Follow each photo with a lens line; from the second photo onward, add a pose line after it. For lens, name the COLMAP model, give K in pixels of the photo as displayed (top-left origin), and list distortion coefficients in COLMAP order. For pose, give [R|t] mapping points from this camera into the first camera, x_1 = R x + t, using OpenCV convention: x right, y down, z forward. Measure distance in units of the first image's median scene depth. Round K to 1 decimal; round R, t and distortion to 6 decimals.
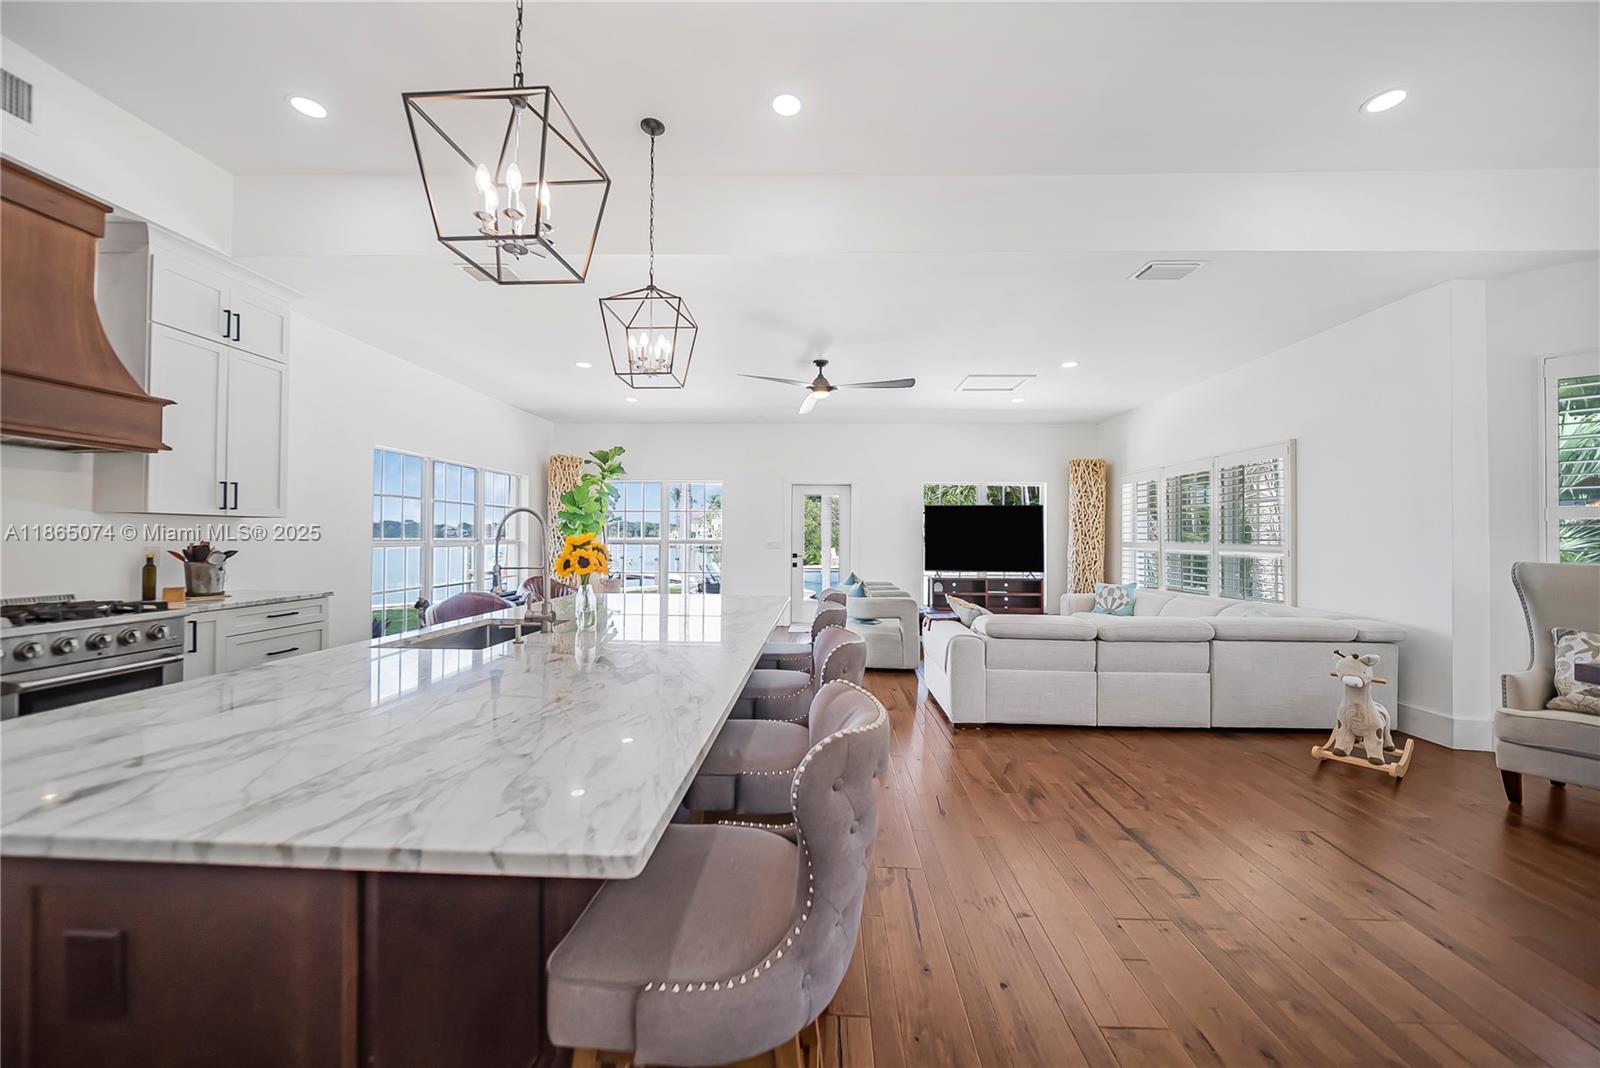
lens RADIAL K [[578.1, 0, 806.6], [0, 578.1, 531.7], [0, 0, 1]] dist [0.000472, -0.000077]
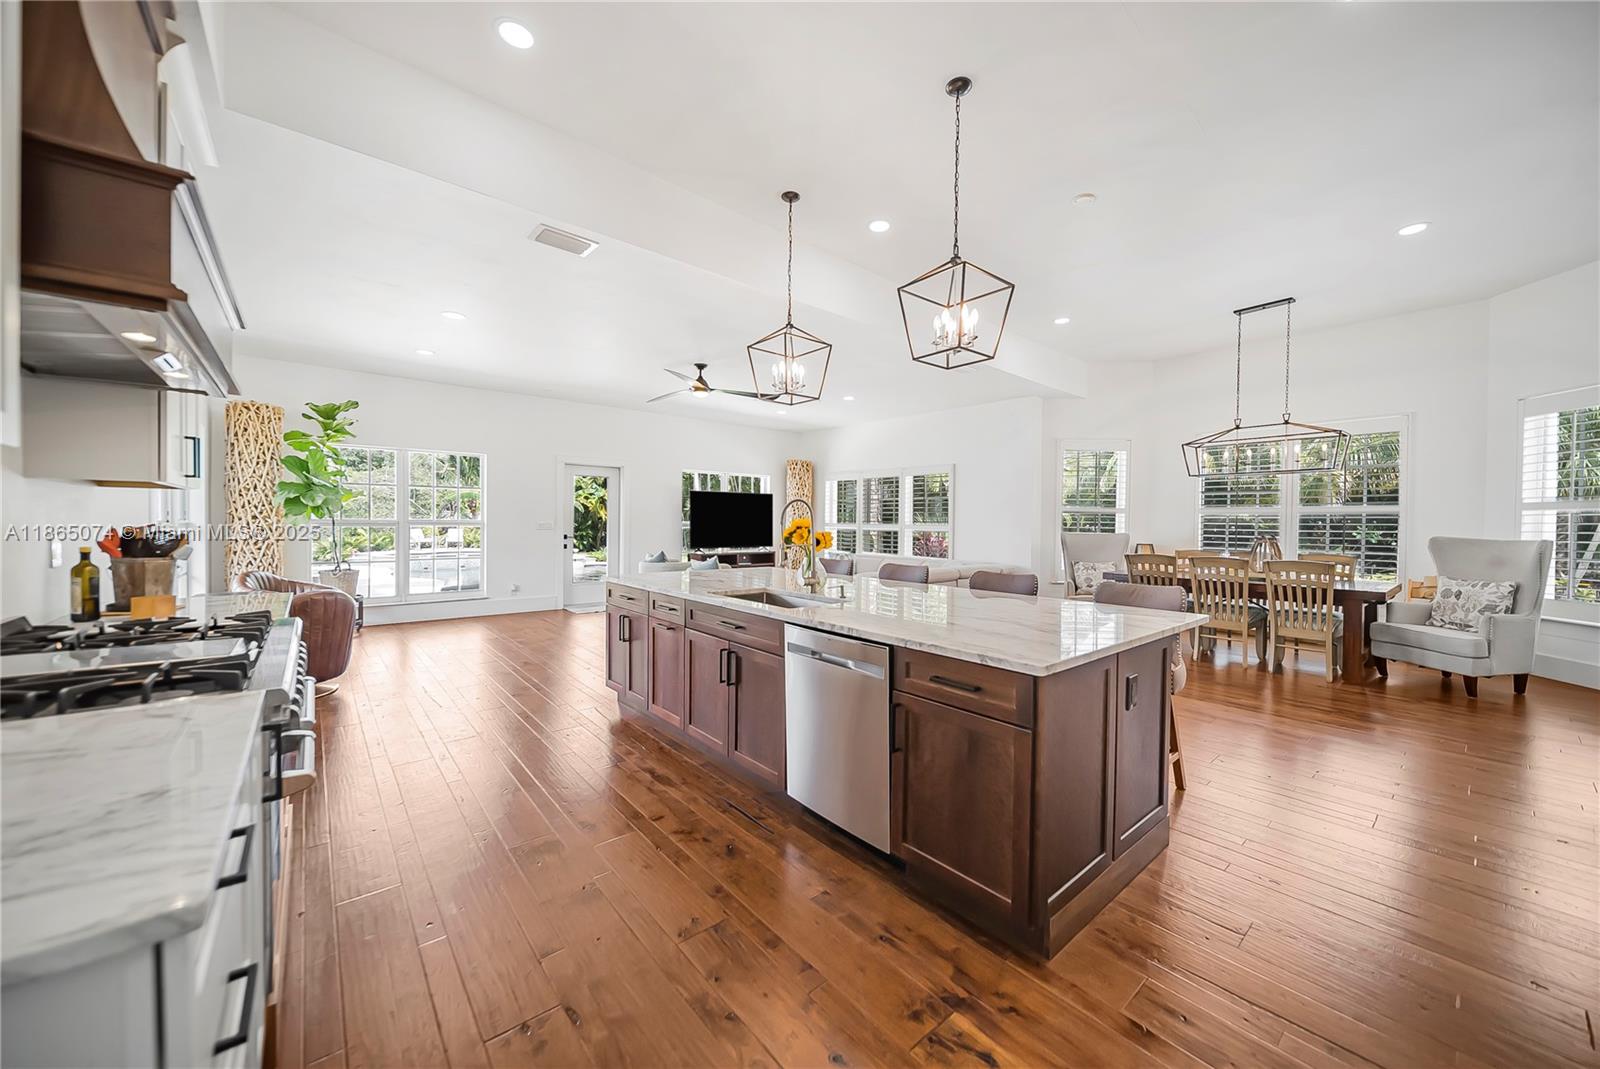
lens RADIAL K [[578.1, 0, 806.6], [0, 578.1, 532.2], [0, 0, 1]] dist [0.000472, -0.000077]
pose [[0.737142, -0.012079, 0.675629, -0.816713], [-0.012238, 0.999438, 0.031220, -0.004601], [-0.675627, -0.031282, 0.736580, 0.016827]]
